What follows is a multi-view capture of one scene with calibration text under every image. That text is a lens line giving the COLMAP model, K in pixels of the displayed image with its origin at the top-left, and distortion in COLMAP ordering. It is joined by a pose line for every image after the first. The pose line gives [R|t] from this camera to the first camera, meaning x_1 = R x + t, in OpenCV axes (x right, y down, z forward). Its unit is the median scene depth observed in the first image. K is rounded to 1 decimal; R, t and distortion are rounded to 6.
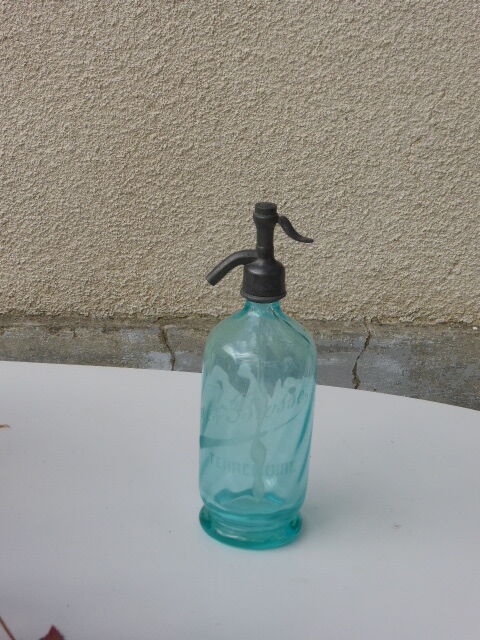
lens RADIAL K [[1423.0, 0, 264.2], [0, 1423.0, 345.1], [0, 0, 1]] dist [-0.055192, 0.000000]
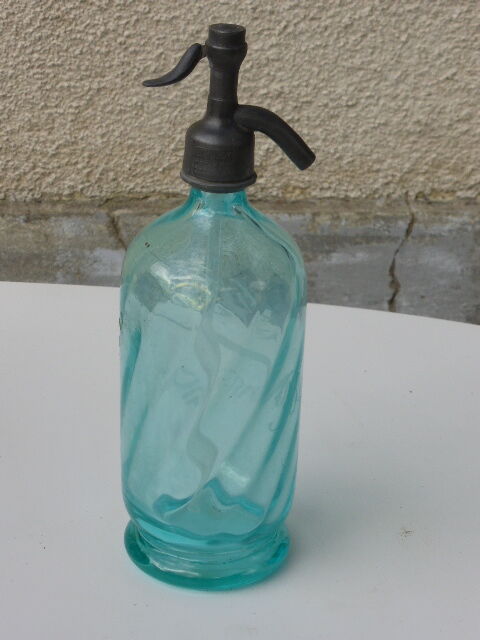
lens RADIAL K [[1912.2, 0, 278.5], [0, 1912.2, 359.9], [0, 0, 1]] dist [-0.014049, 0.000000]
pose [[0.999763, -0.020679, -0.006834, 0.014003], [0.021132, 0.996984, 0.074670, -0.009175], [0.005270, -0.074797, 0.997185, 0.072932]]
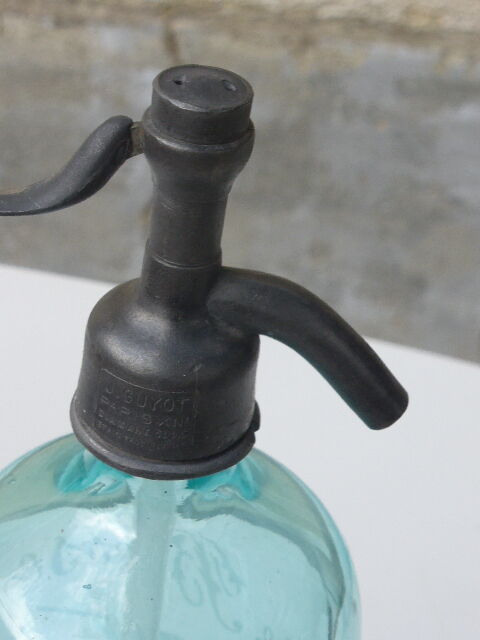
lens RADIAL K [[1912.2, 0, 239.8], [0, 1912.2, 320.7], [0, 0, 1]] dist [-0.014049, 0.000000]
pose [[0.993428, 0.078408, -0.083380, 0.018652], [-0.058350, 0.973665, 0.220391, -0.061860], [0.098465, -0.214077, 0.971841, 0.316944]]
